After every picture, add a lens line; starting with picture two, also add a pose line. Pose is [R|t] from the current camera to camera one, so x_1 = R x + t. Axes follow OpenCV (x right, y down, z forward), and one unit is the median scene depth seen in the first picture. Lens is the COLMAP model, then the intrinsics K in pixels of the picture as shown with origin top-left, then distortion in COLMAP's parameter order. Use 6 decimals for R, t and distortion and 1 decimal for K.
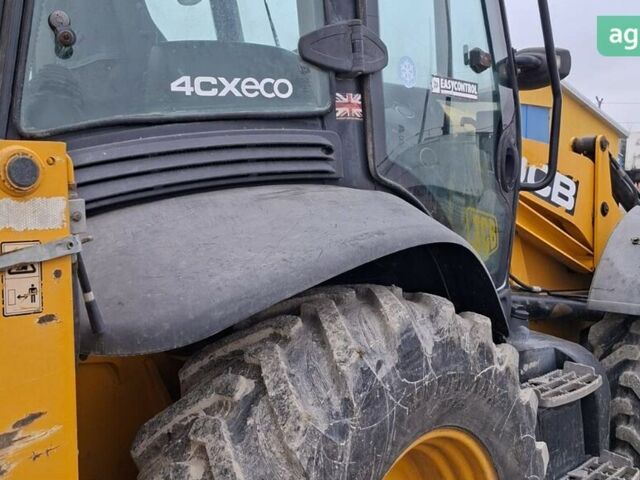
lens RADIAL K [[825.0, 0, 320.0], [0, 825.0, 240.0], [0, 0, 1]] dist [0.139297, 0.002276]
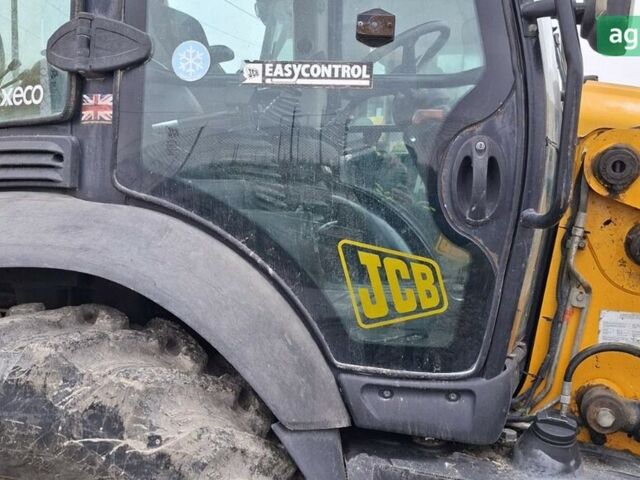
lens RADIAL K [[825.0, 0, 320.0], [0, 825.0, 240.0], [0, 0, 1]] dist [0.139297, 0.002276]
pose [[0.484449, 0.079719, -0.871180, 0.957890], [-0.096688, 0.994618, 0.037248, -0.077584], [0.869460, 0.066188, 0.489549, 0.780737]]
